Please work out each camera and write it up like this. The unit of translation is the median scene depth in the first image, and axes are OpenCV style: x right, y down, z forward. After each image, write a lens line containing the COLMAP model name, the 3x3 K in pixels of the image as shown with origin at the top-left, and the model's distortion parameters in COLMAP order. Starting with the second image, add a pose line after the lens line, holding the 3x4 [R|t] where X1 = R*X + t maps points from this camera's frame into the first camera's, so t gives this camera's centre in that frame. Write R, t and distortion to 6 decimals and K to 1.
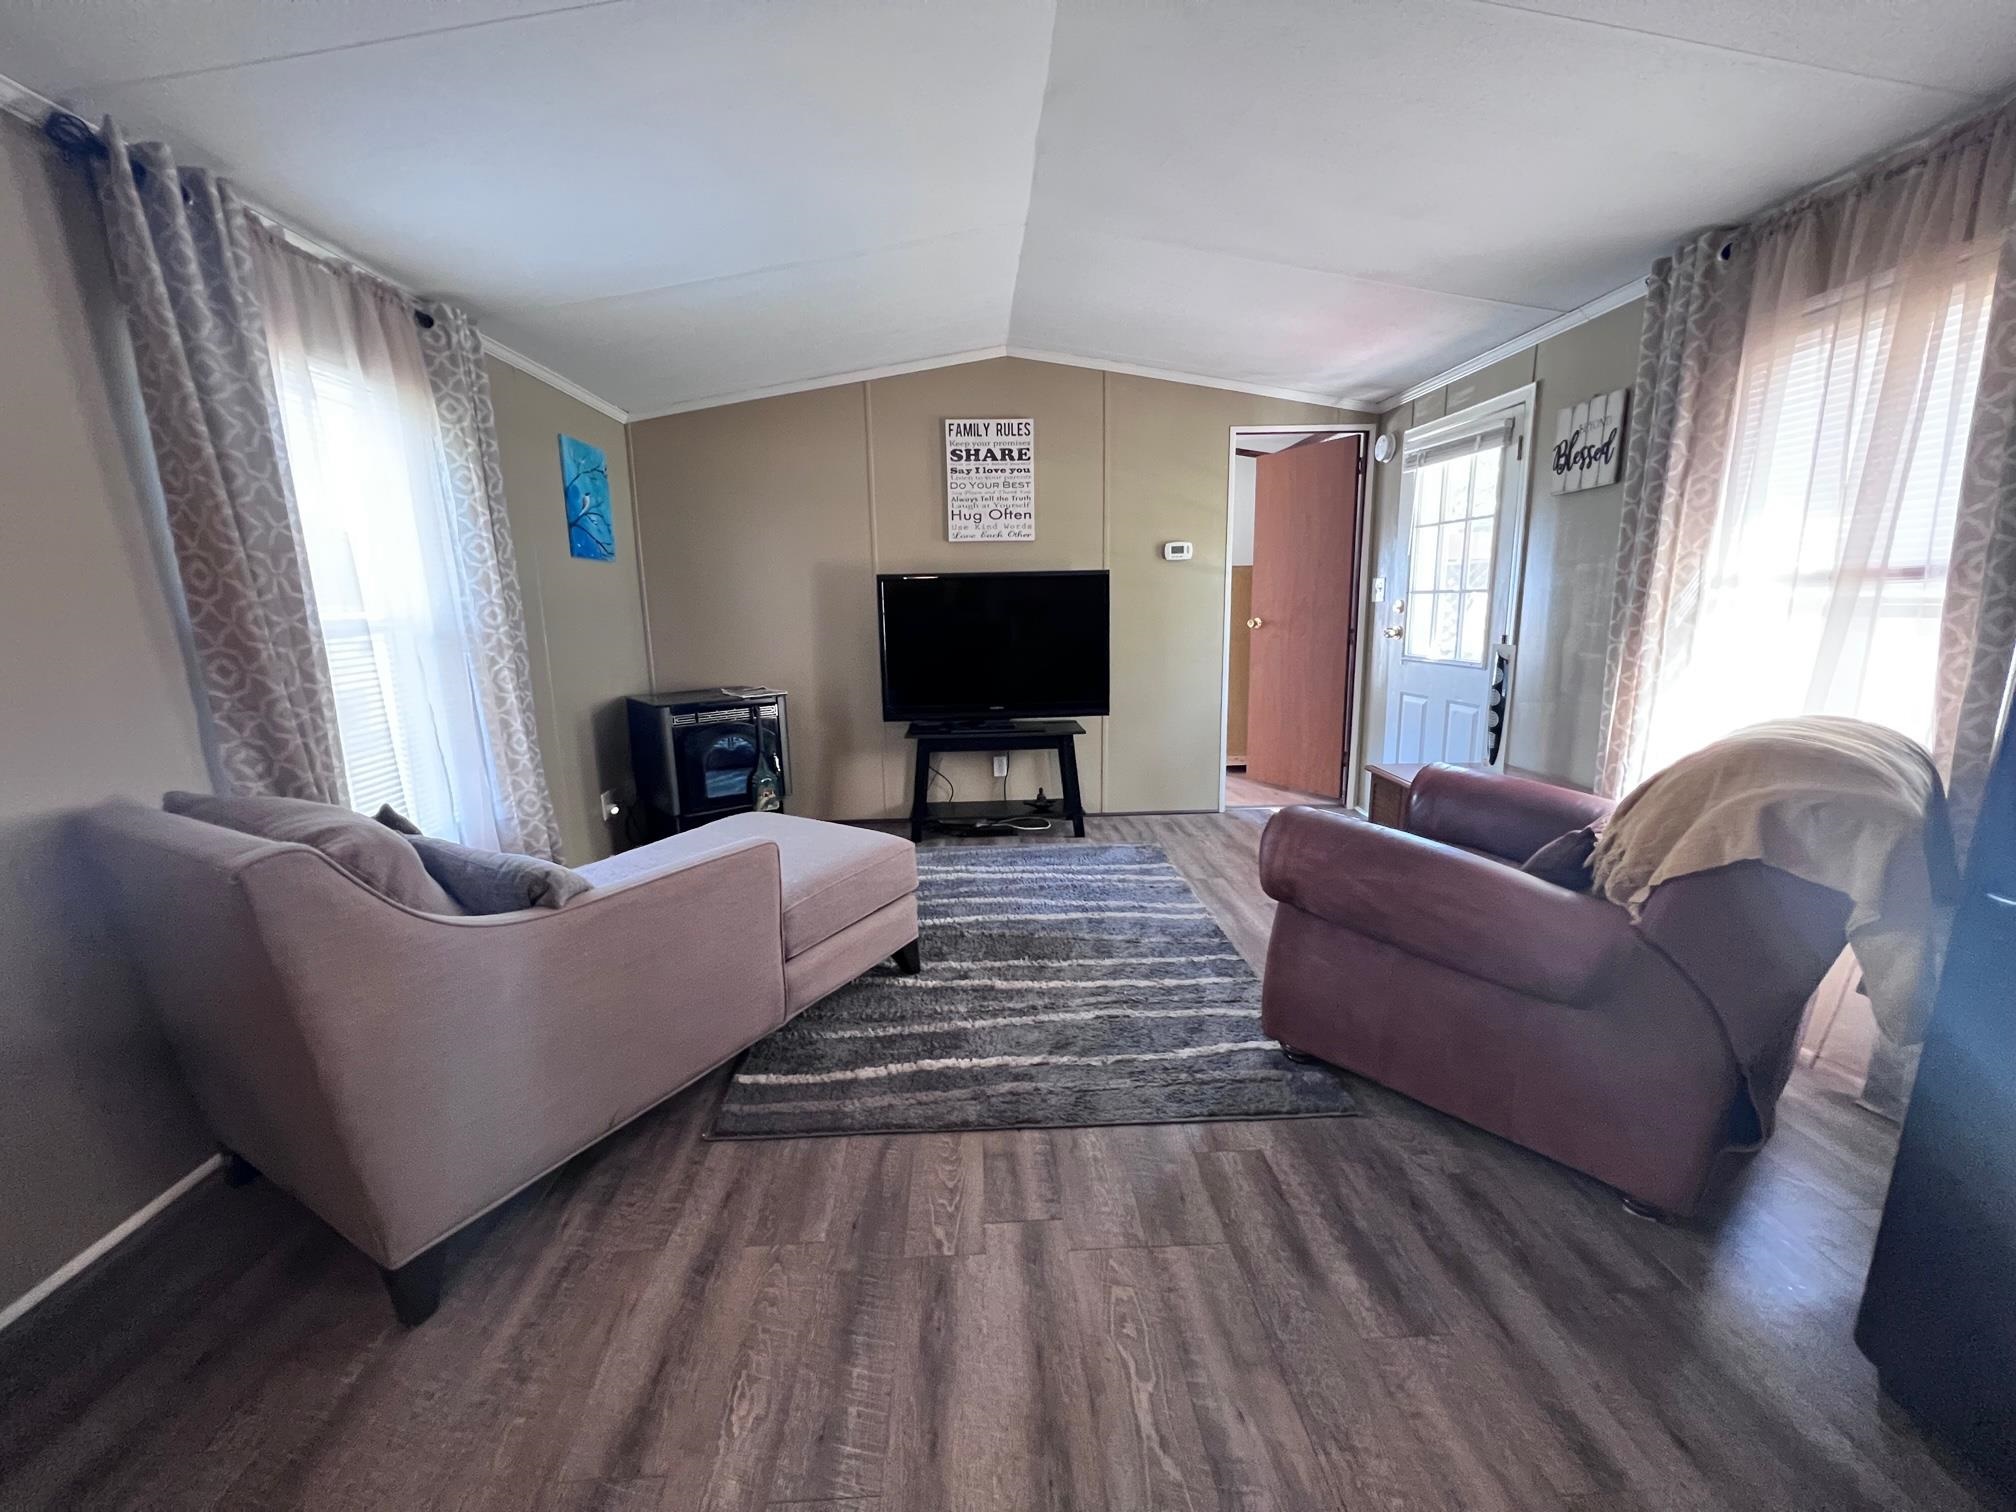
lens RADIAL K [[807.2, 0, 1002.4], [0, 807.2, 756.1], [0, 0, 1]] dist [-0.002862, 0.000125]
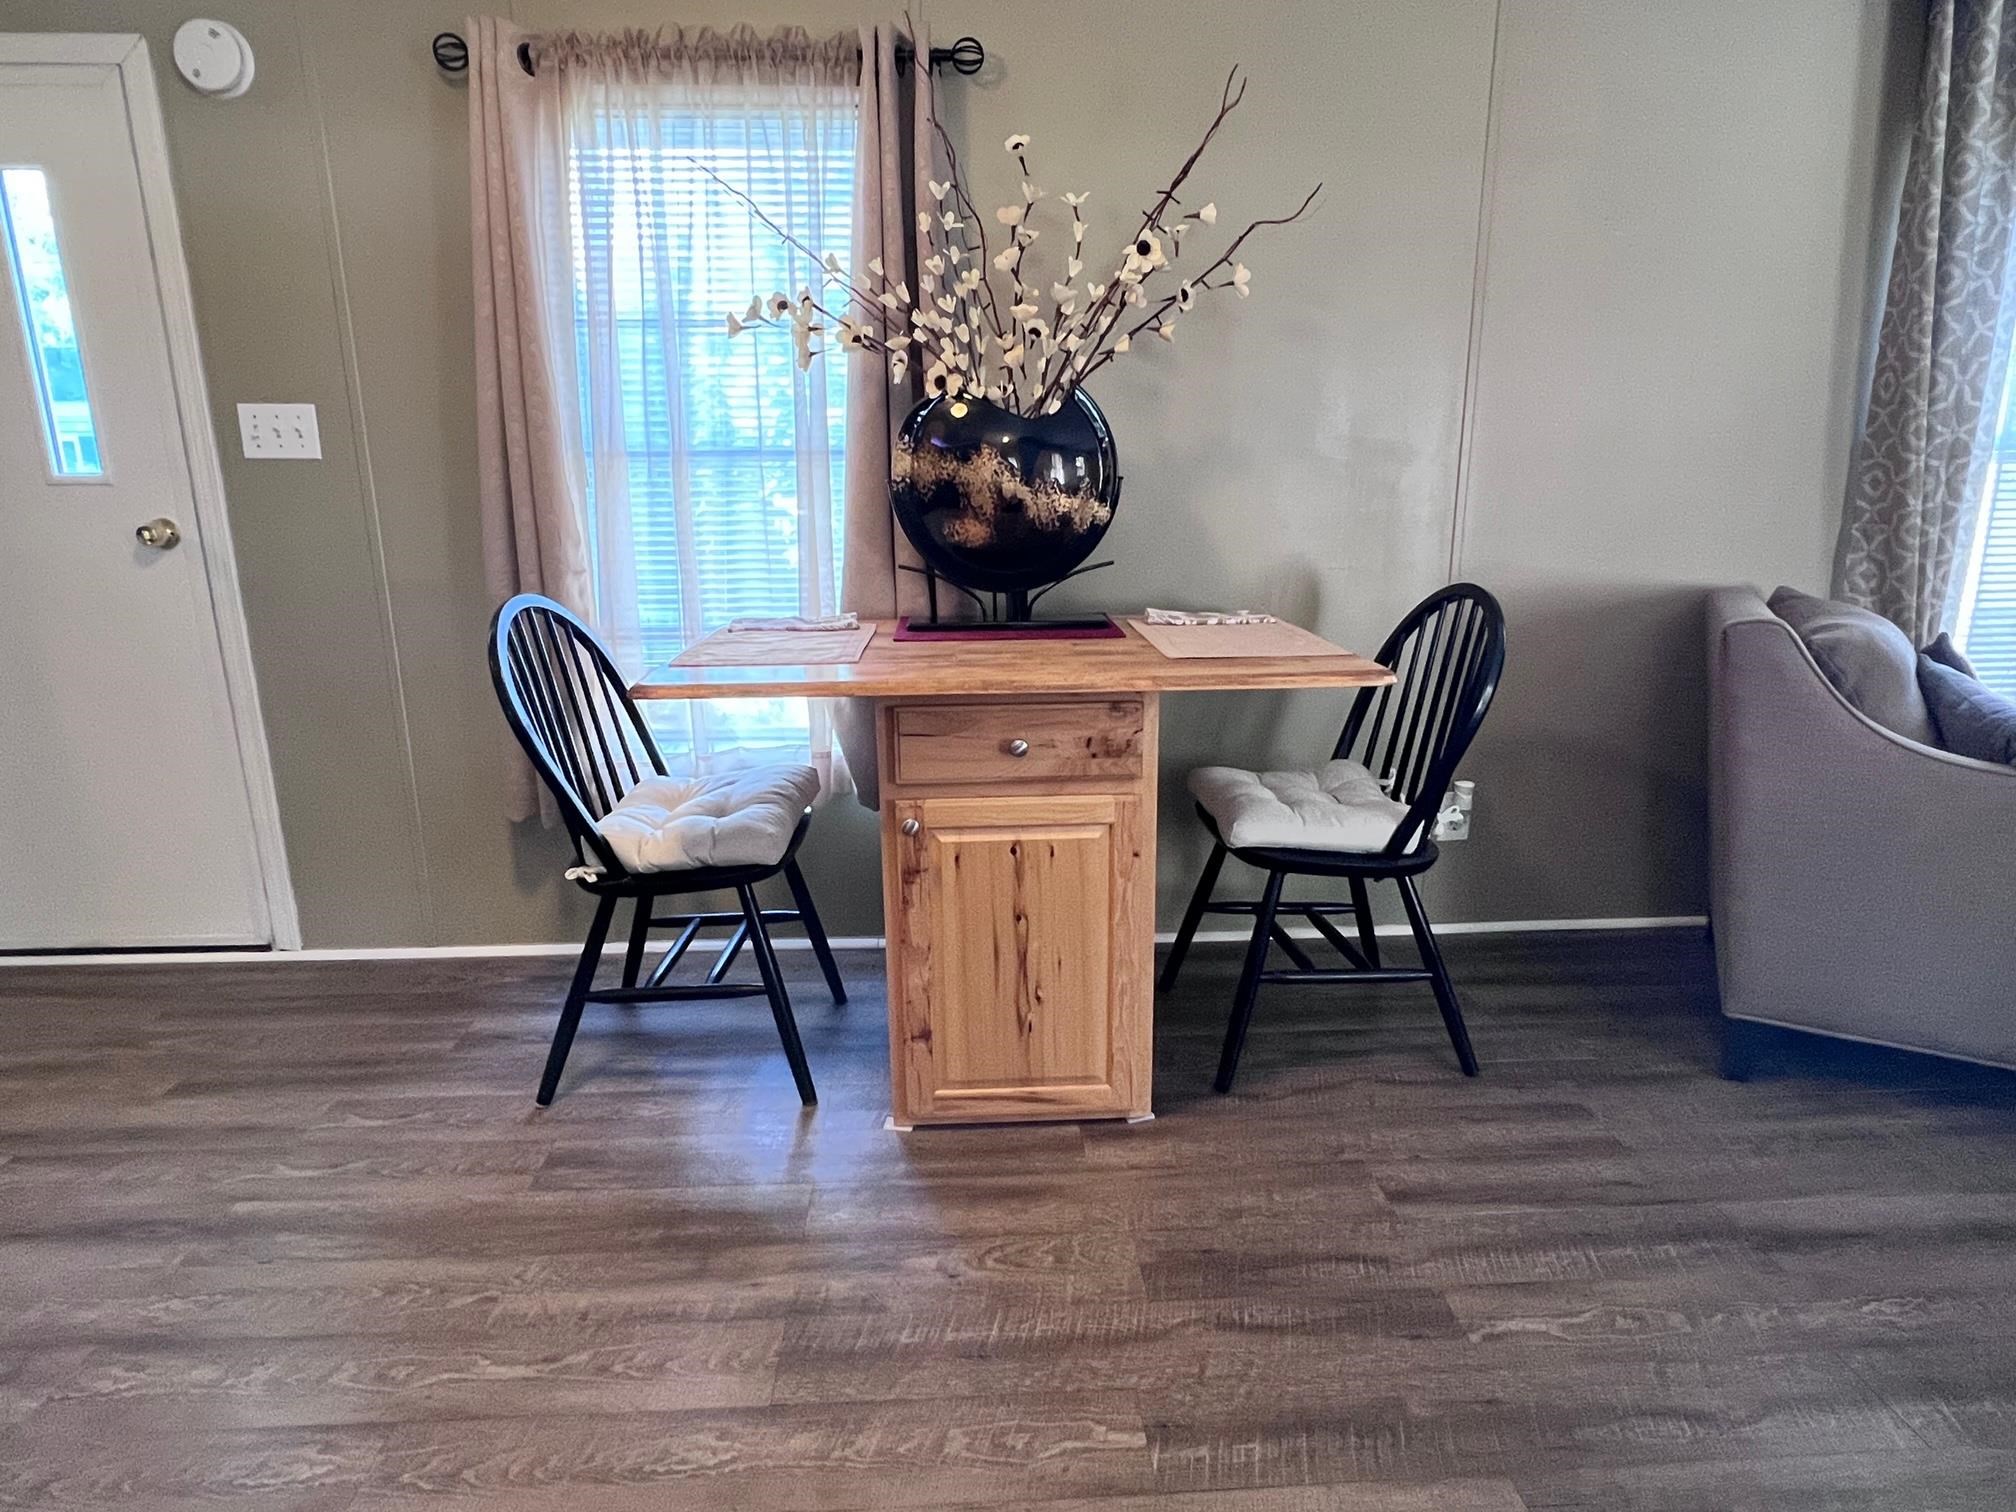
lens RADIAL K [[1121.4, 0, 1008.0], [0, 1121.4, 756.0], [0, 0, 1]] dist [-0.002395, -0.000516]
pose [[0.008569, 0.267648, -0.963479, 0.368246], [-0.179438, 0.948286, 0.261832, 0.037541], [0.983732, 0.170641, 0.056152, -0.075973]]
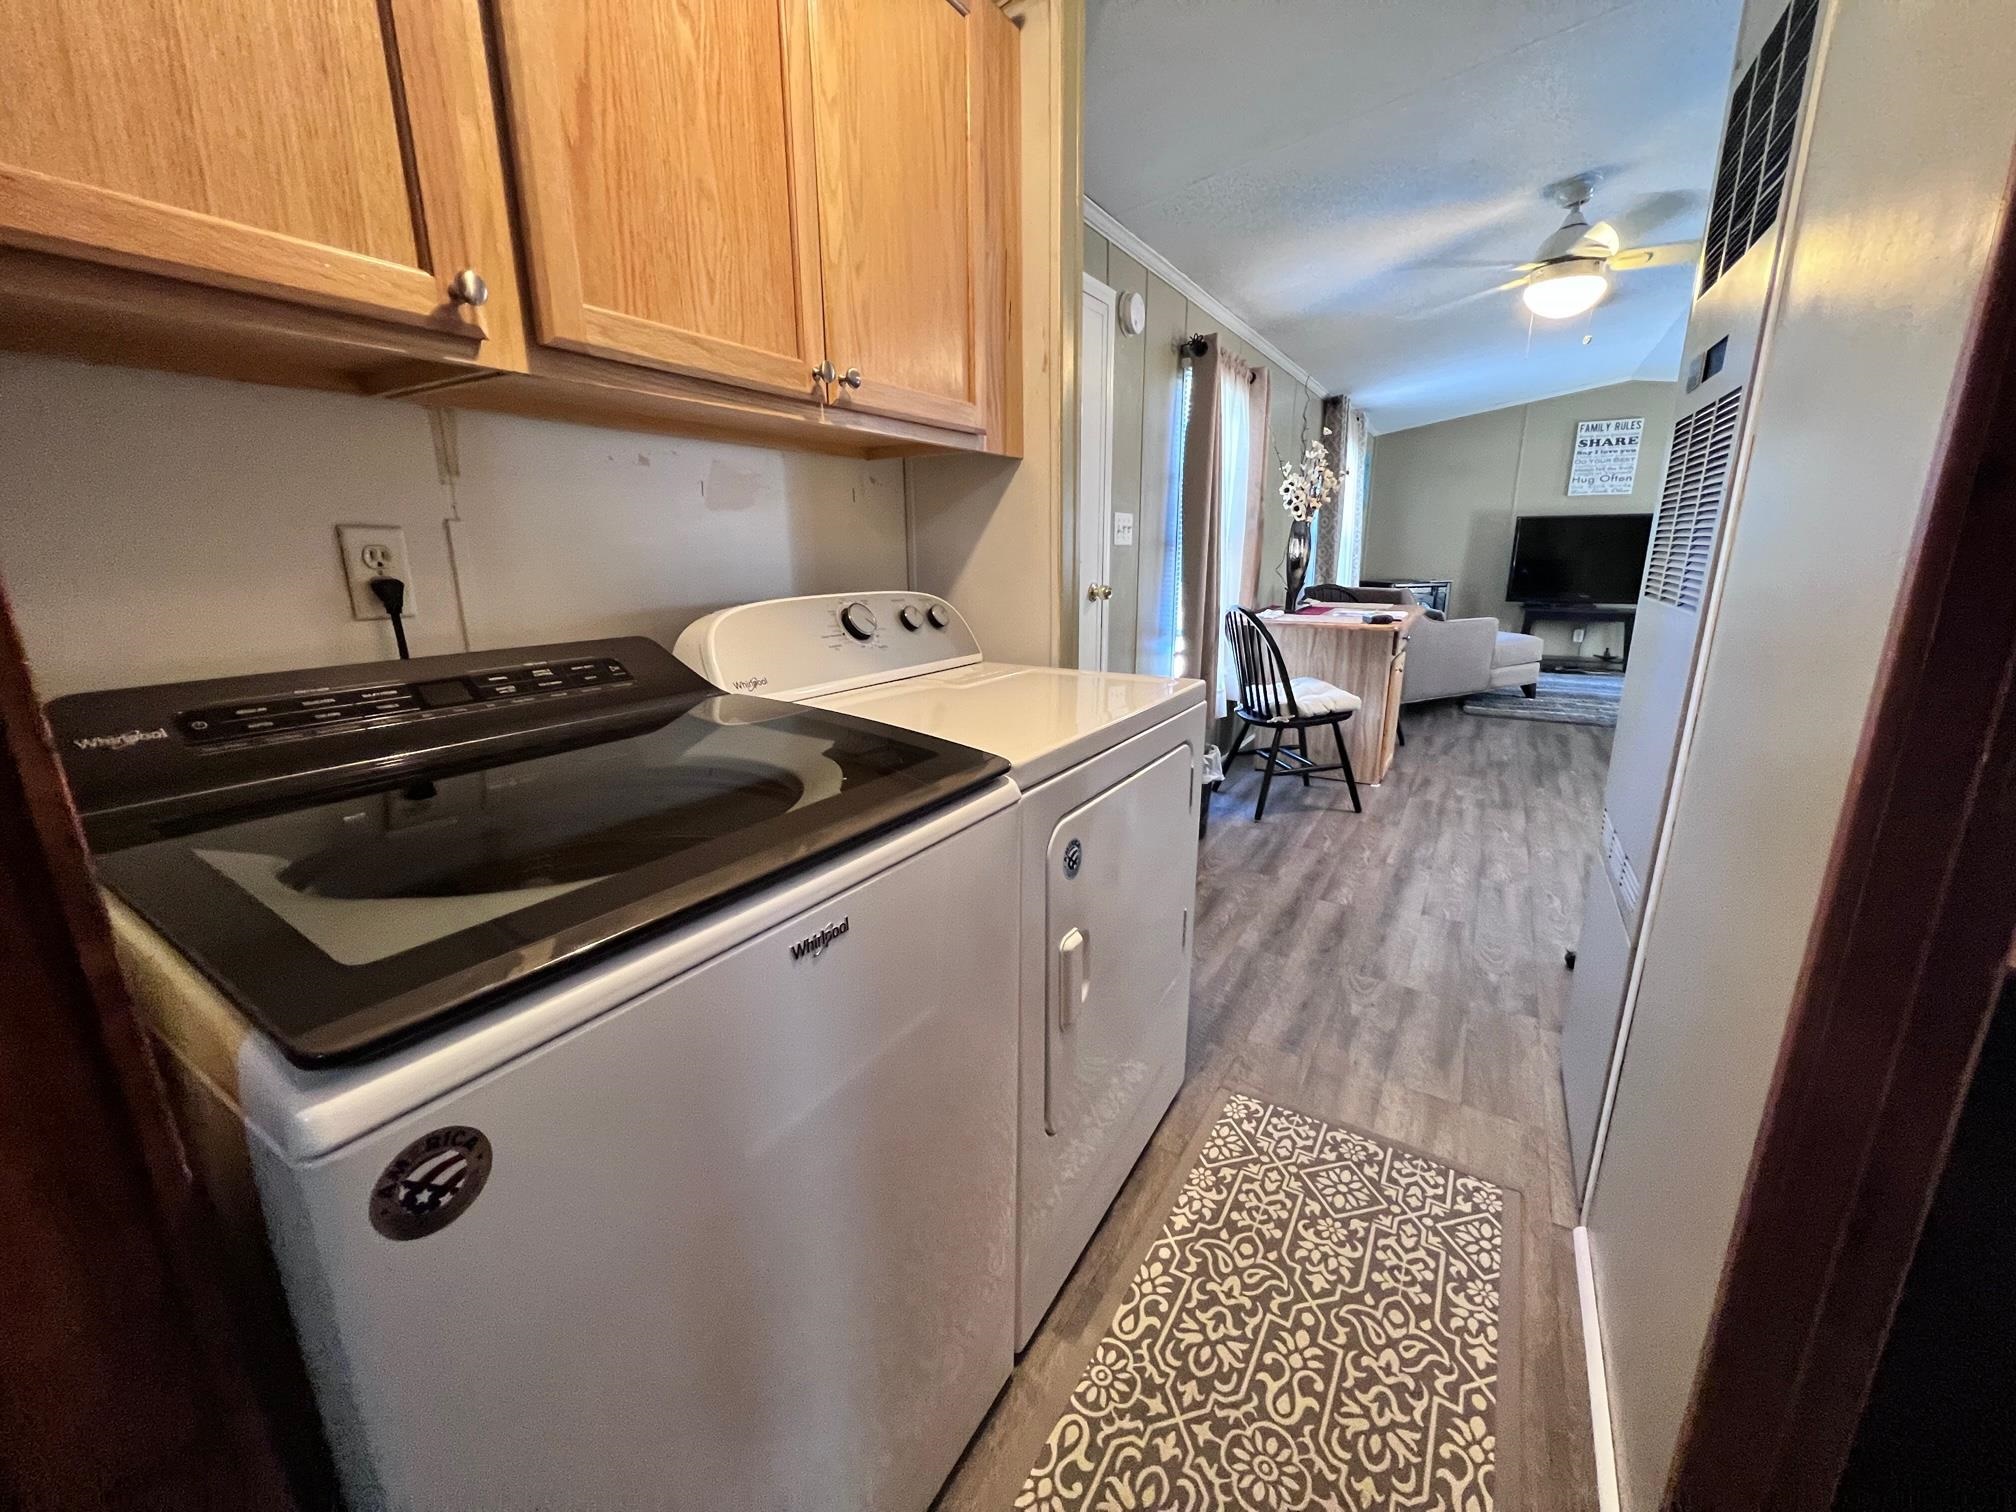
lens RADIAL K [[822.6, 0, 1003.7], [0, 822.6, 746.2], [0, 0, 1]] dist [-0.000810, 0.000046]
pose [[0.838541, 0.147822, -0.524402, -0.134986], [-0.112782, 0.988739, 0.098368, 0.375613], [0.533038, -0.023343, 0.845769, -1.908436]]
